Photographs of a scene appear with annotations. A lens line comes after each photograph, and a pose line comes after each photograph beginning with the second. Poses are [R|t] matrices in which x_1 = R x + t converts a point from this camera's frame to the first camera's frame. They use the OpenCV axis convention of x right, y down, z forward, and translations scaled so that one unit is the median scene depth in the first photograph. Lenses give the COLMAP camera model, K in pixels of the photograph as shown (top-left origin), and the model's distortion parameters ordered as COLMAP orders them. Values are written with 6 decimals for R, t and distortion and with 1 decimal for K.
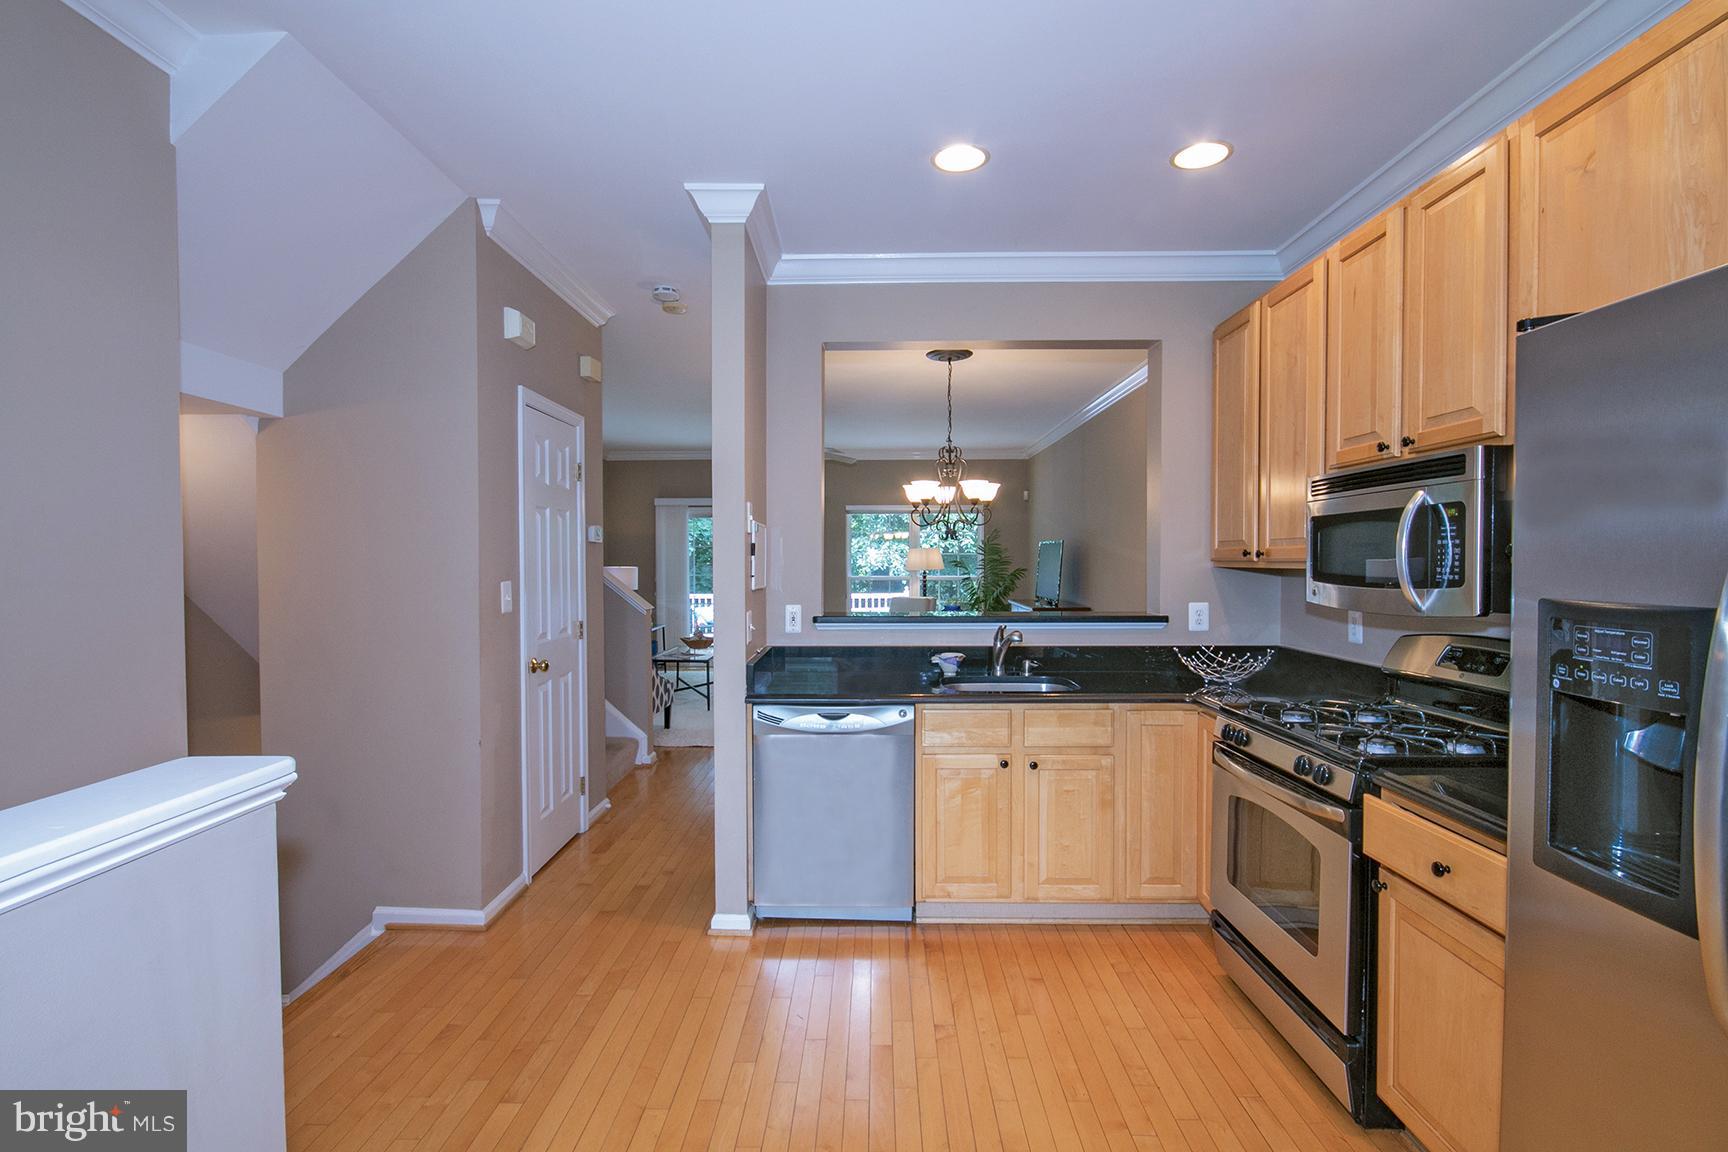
lens RADIAL K [[919.4, 0, 870.1], [0, 919.4, 601.8], [0, 0, 1]] dist [-0.000440, -0.000383]
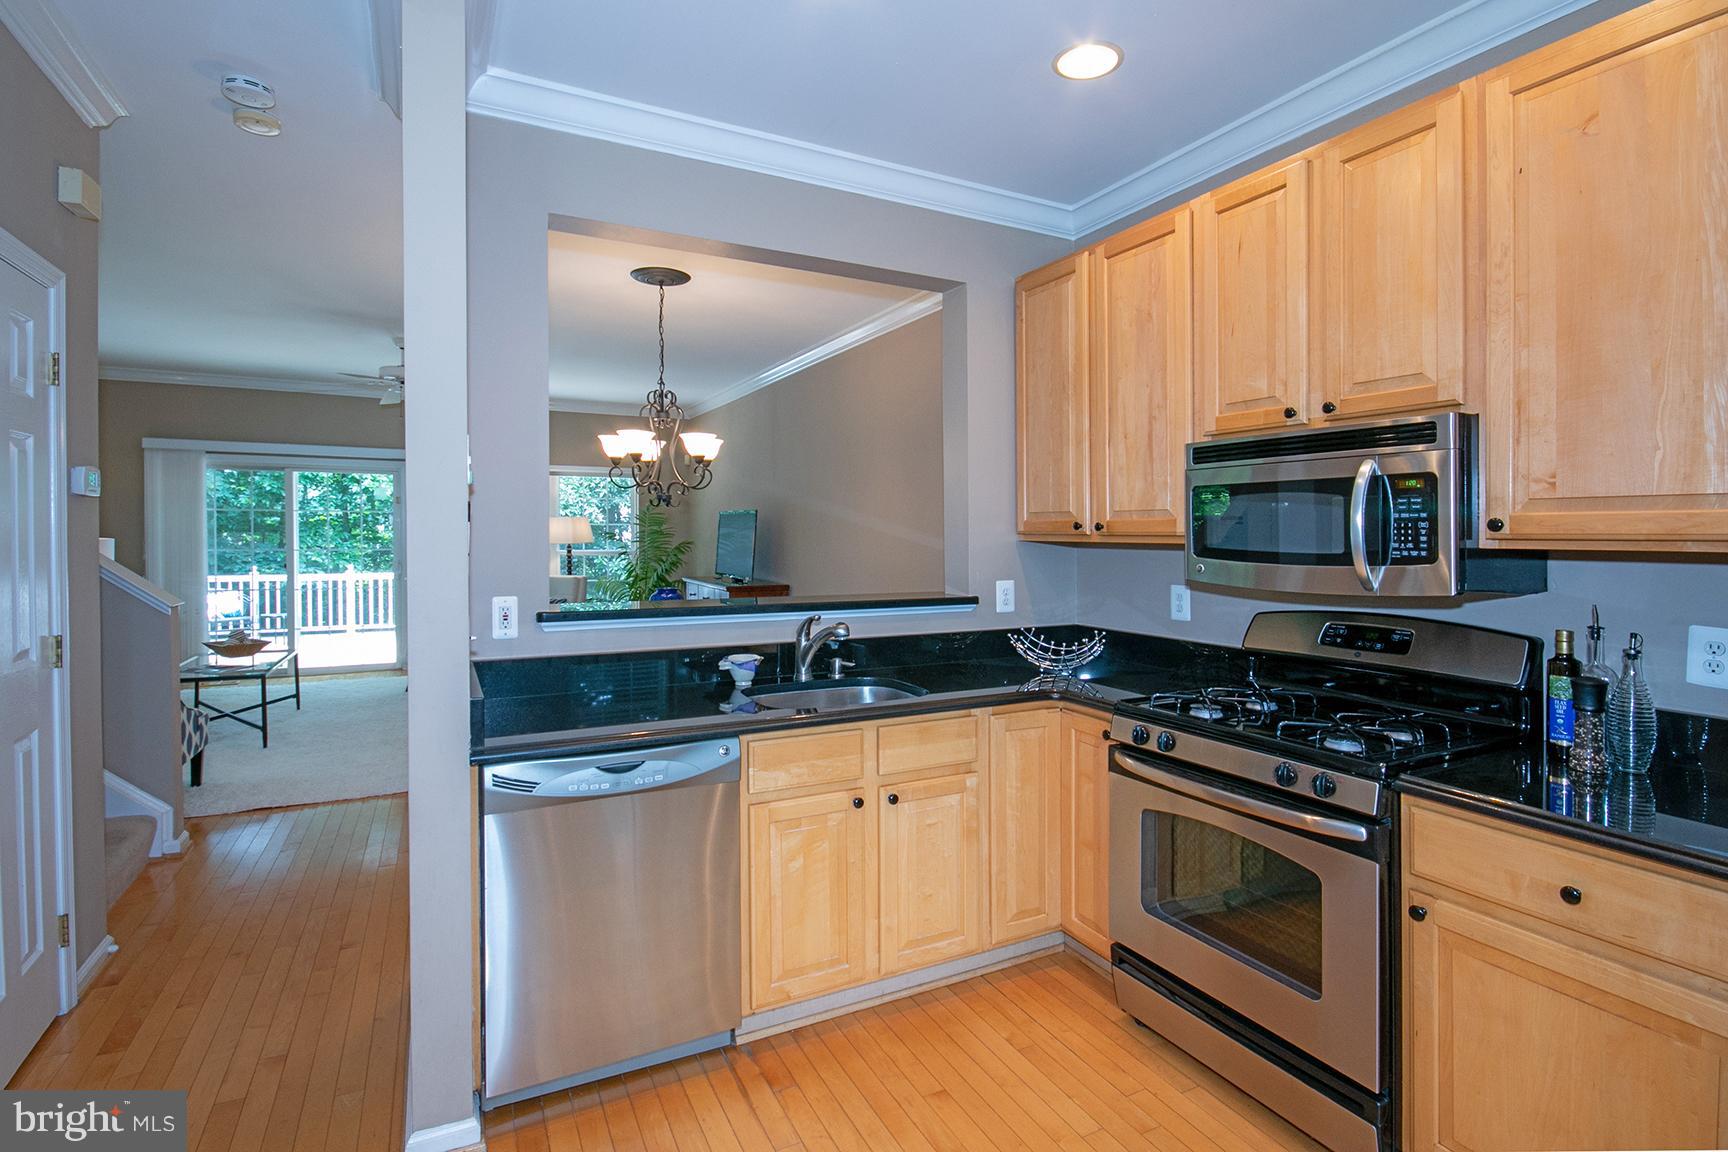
lens RADIAL K [[846.0, 0, 862.3], [0, 846.0, 552.5], [0, 0, 1]] dist [0.000938, -0.004847]
pose [[0.857652, -0.005067, 0.514206, -0.199395], [0.016631, 0.999702, -0.017888, -0.015158], [-0.513962, 0.023893, 0.857480, 0.387229]]
